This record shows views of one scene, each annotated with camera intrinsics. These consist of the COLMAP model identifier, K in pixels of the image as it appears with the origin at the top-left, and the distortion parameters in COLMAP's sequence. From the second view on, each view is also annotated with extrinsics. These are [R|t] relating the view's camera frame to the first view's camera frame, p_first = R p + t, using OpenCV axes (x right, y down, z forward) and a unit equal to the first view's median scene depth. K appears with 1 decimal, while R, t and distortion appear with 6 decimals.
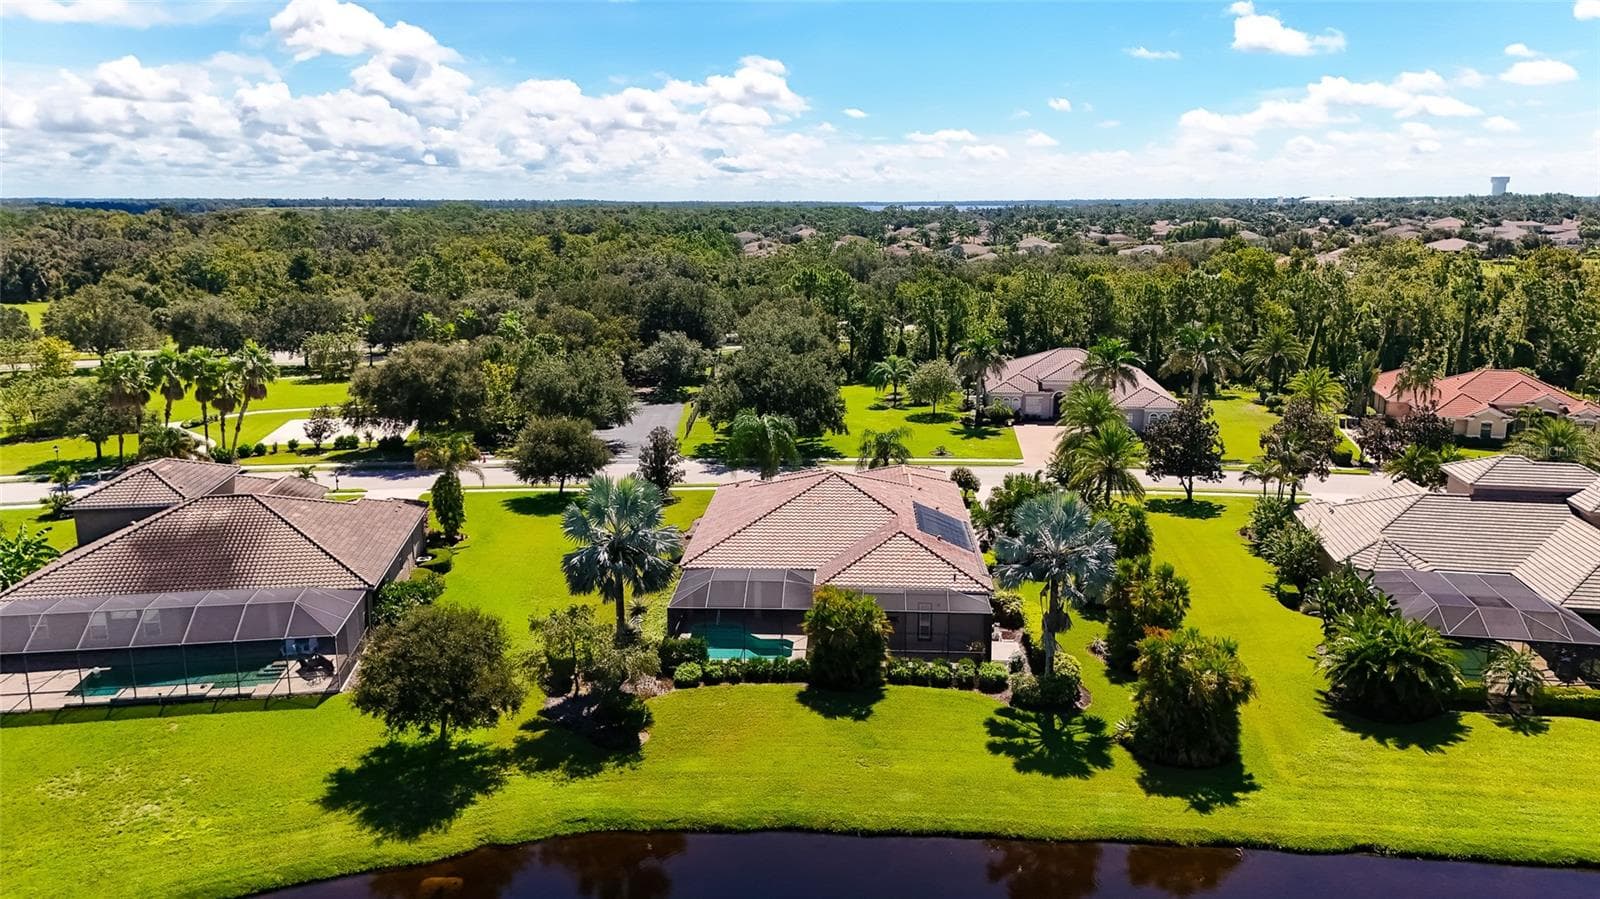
lens RADIAL K [[1165.5, 0, 799.4], [0, 1165.5, 451.4], [0, 0, 1]] dist [0.012184, 0.001849]
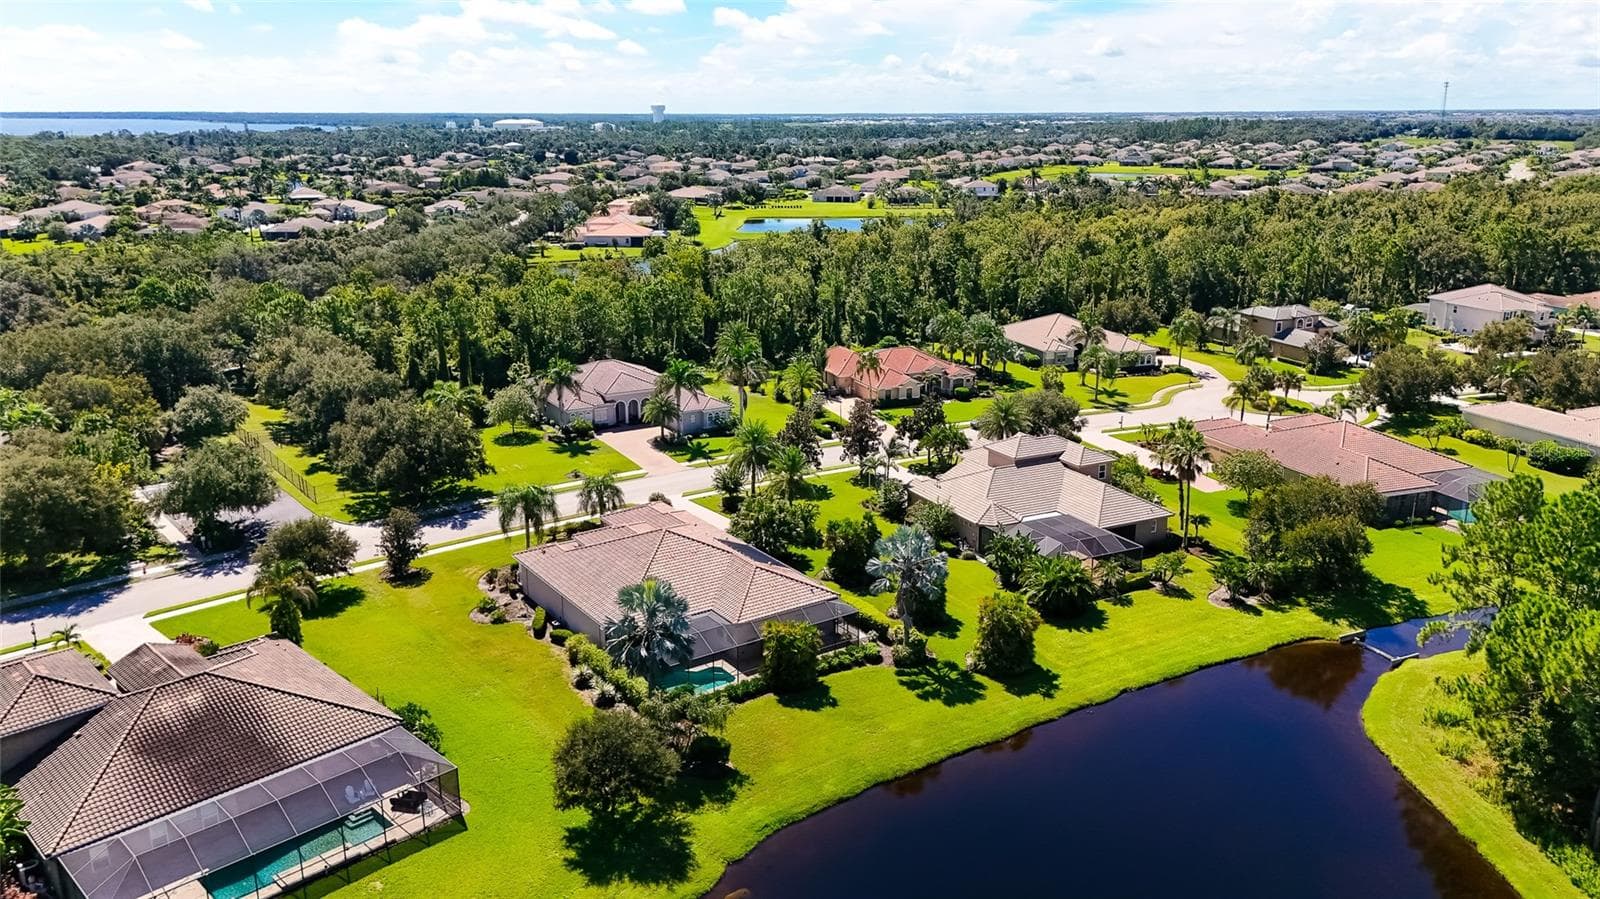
lens RADIAL K [[1165.5, 0, 799.9], [0, 1165.5, 448.2], [0, 0, 1]] dist [0.012184, 0.001849]
pose [[0.792913, -0.157836, 0.588537, -0.784716], [0.120702, 0.987415, 0.102191, -0.240774], [-0.597260, -0.009991, 0.801985, -0.141688]]
